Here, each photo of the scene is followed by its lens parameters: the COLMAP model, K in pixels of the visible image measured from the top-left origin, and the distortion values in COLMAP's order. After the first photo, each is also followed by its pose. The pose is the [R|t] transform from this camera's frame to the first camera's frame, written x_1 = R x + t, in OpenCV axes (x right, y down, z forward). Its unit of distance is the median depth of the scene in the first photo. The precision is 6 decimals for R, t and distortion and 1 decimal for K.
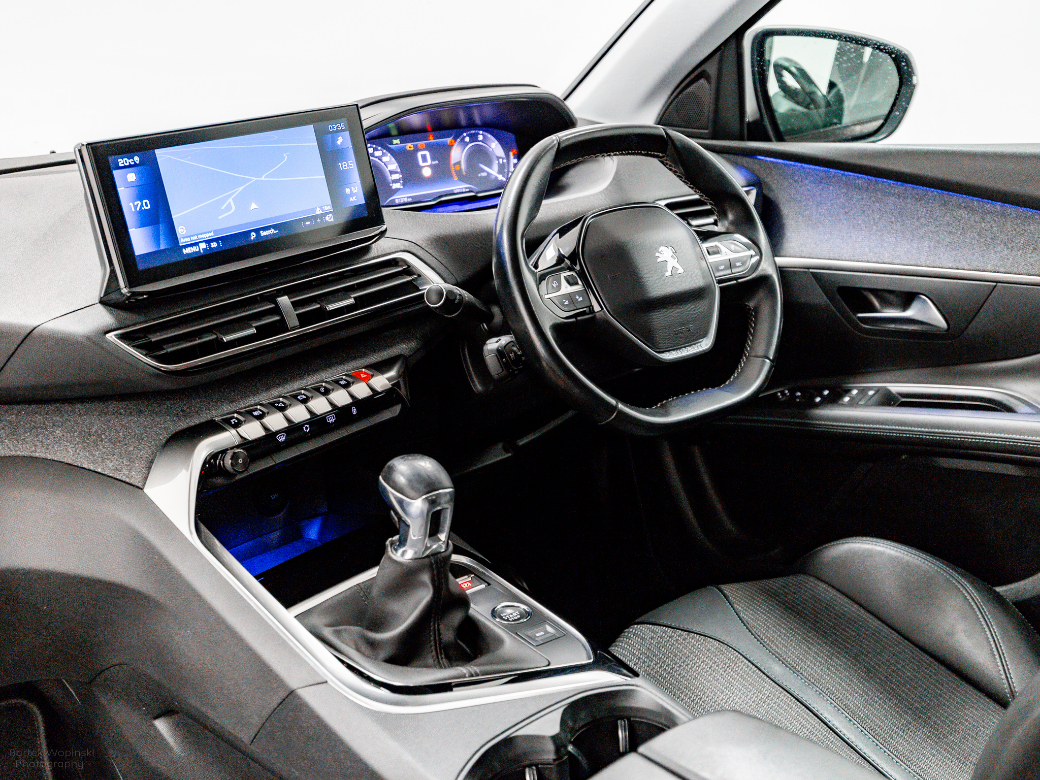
lens RADIAL K [[1125.1, 0, 520.0], [0, 1125.1, 390.0], [0, 0, 1]] dist [0.007879, 0.002874]
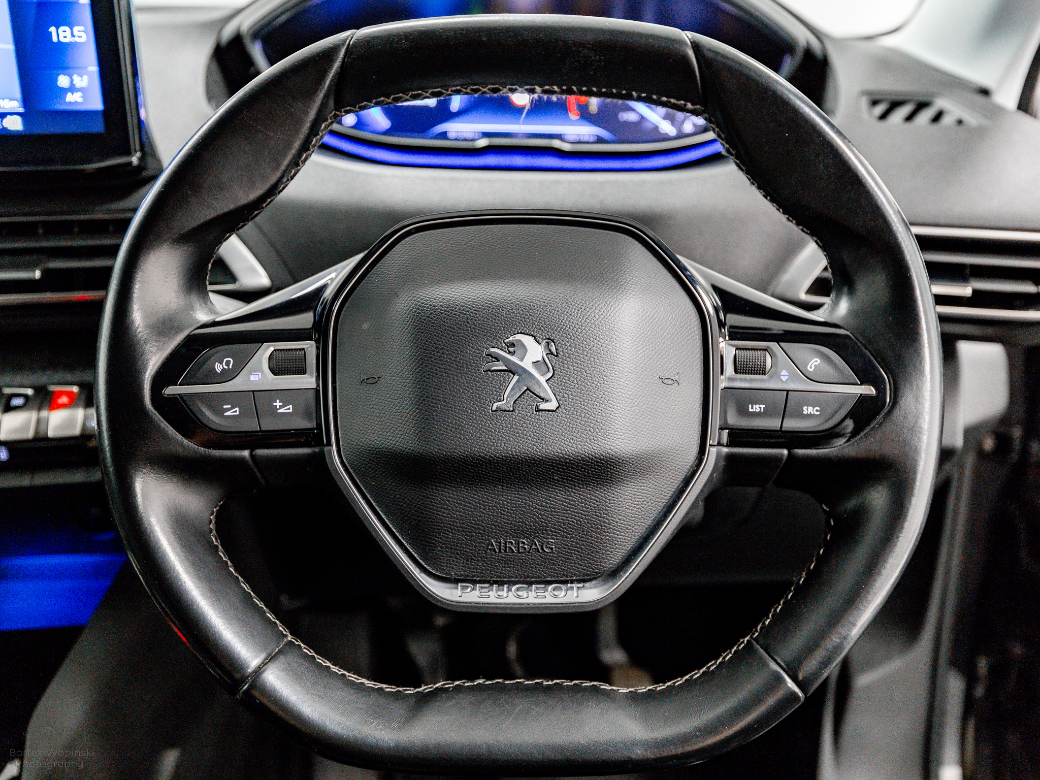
lens RADIAL K [[834.1, 0, 520.0], [0, 834.1, 390.0], [0, 0, 1]] dist [-0.048988, 0.010198]
pose [[0.850618, 0.322099, -0.415574, 0.258255], [-0.260424, 0.944726, 0.199181, -0.173478], [0.456759, -0.061202, 0.887483, 0.742537]]
